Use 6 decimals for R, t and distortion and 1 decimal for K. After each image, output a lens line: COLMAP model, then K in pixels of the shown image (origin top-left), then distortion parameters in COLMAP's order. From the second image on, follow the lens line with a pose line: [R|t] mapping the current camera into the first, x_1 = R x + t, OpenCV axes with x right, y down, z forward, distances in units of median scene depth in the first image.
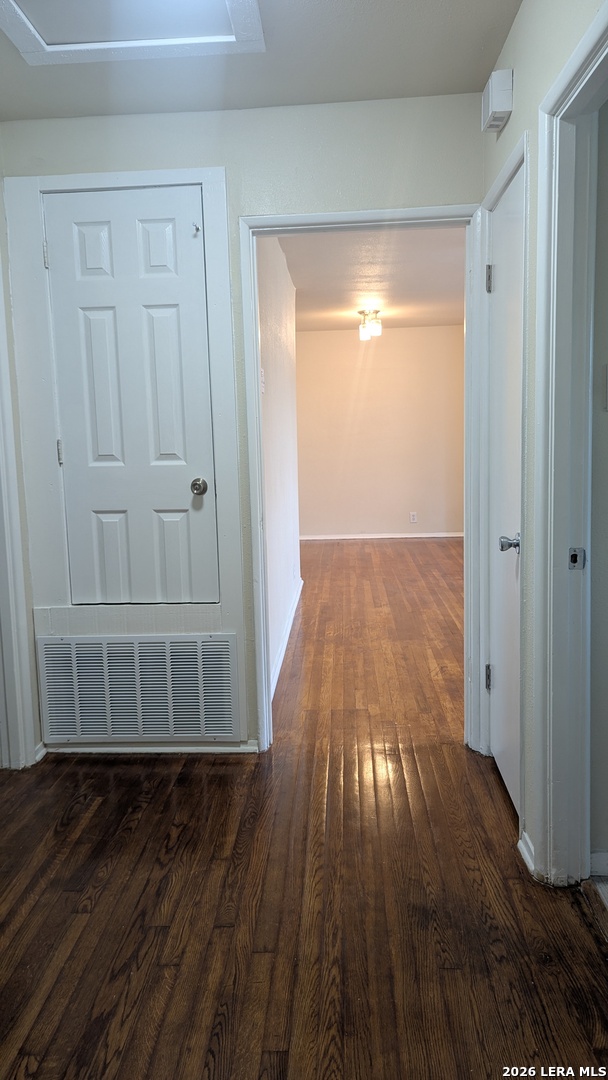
lens RADIAL K [[762.5, 0, 303.3], [0, 762.5, 542.3], [0, 0, 1]] dist [0.043689, -0.020537]
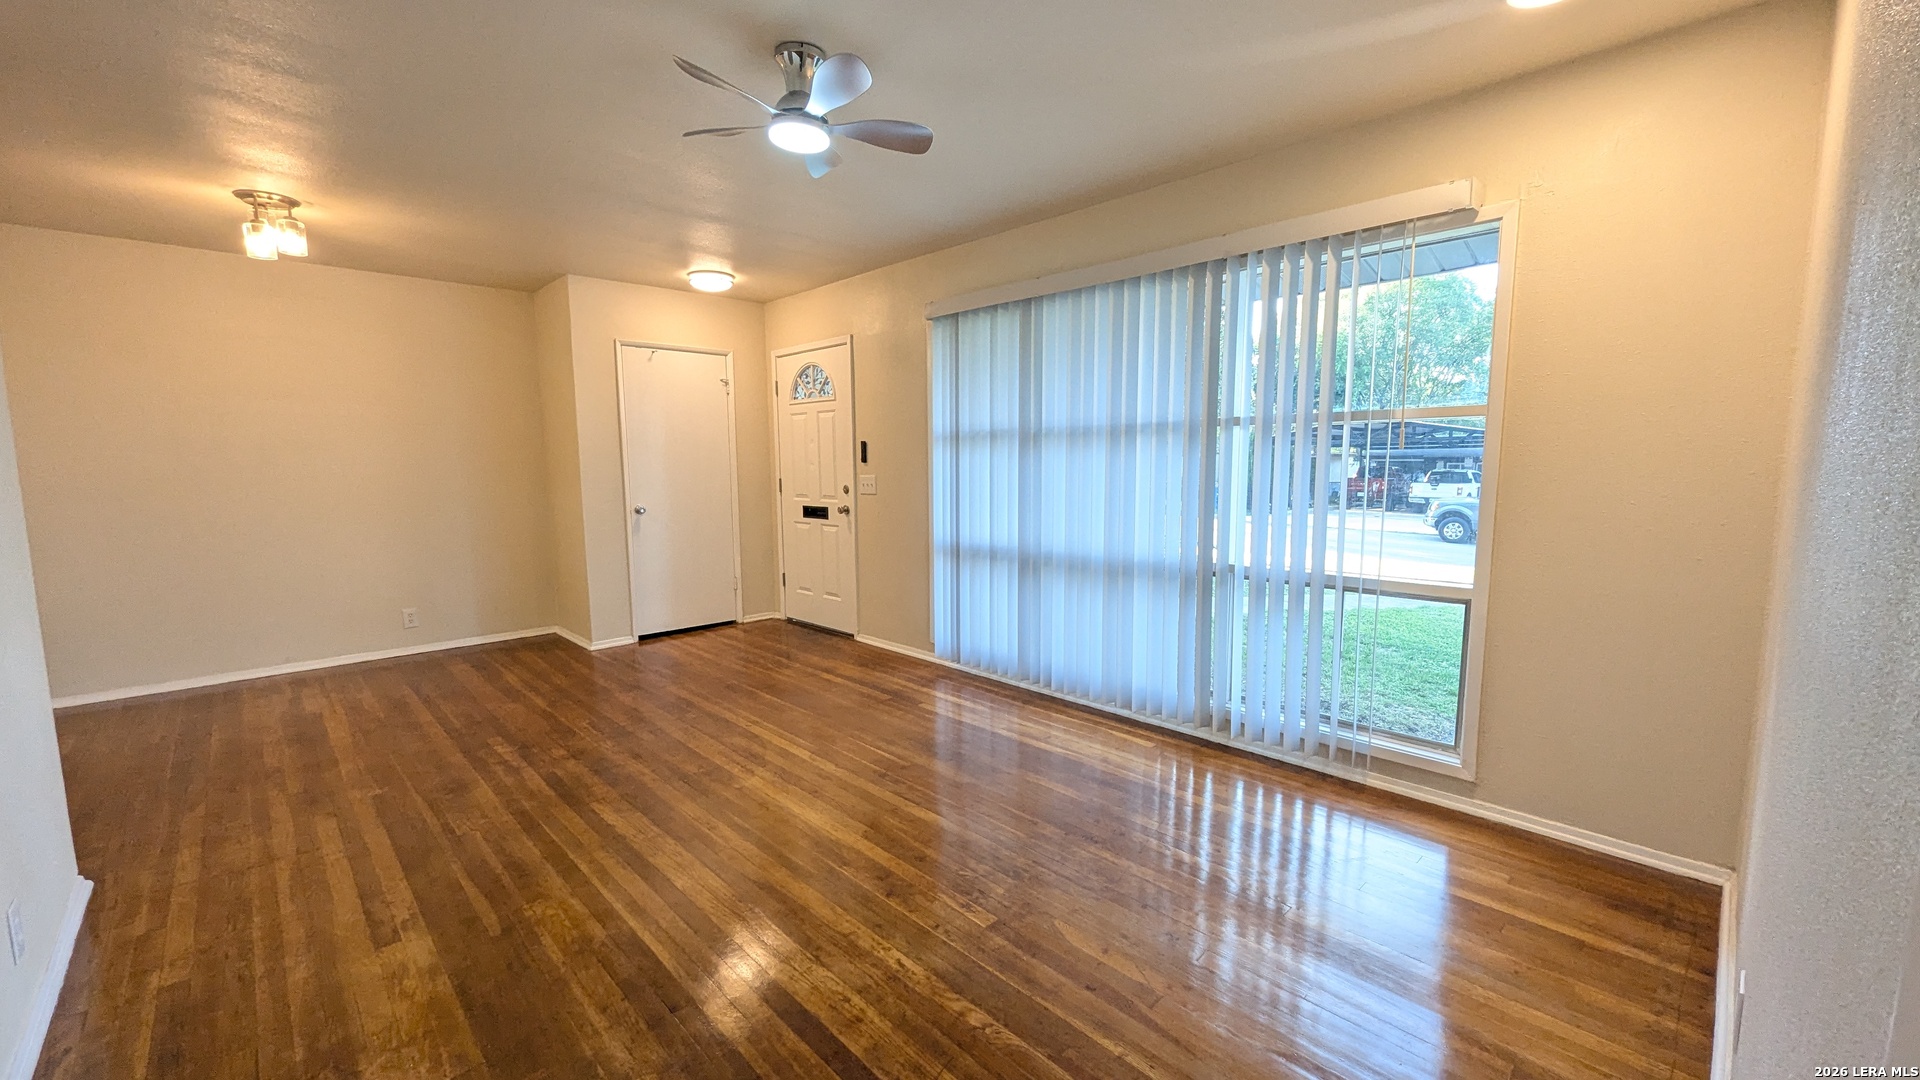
lens RADIAL K [[790.5, 0, 978.4], [0, 790.5, 555.6], [0, 0, 1]] dist [0.001576, 0.000966]
pose [[0.691467, -0.066241, 0.719365, 0.029030], [0.091595, 0.995790, 0.003651, -0.061049], [-0.716578, 0.063366, 0.694623, 0.448105]]
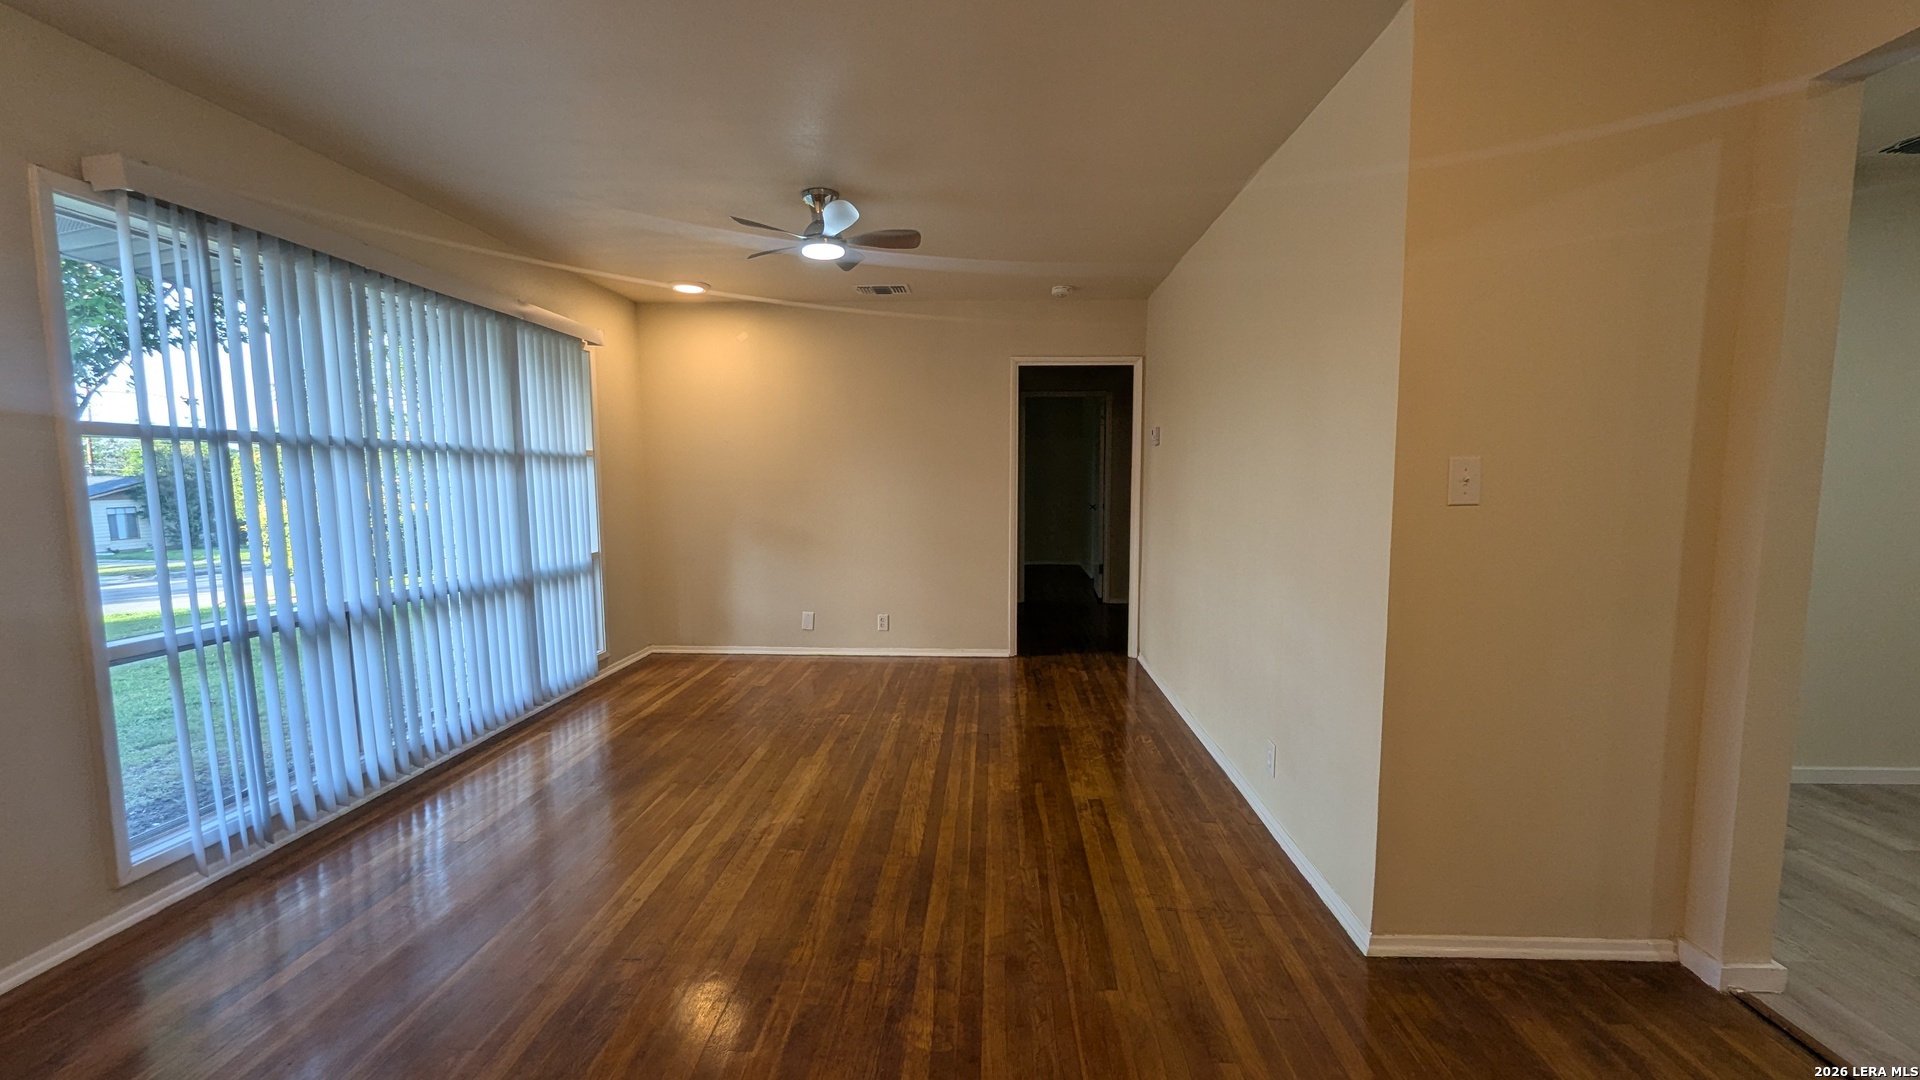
lens RADIAL K [[790.5, 0, 965.8], [0, 790.5, 556.4], [0, 0, 1]] dist [0.001576, 0.000966]
pose [[-0.999613, 0.024701, -0.012819, 0.162066], [0.020853, 0.969860, 0.242769, -0.186060], [0.018429, 0.242408, -0.969999, 1.262899]]
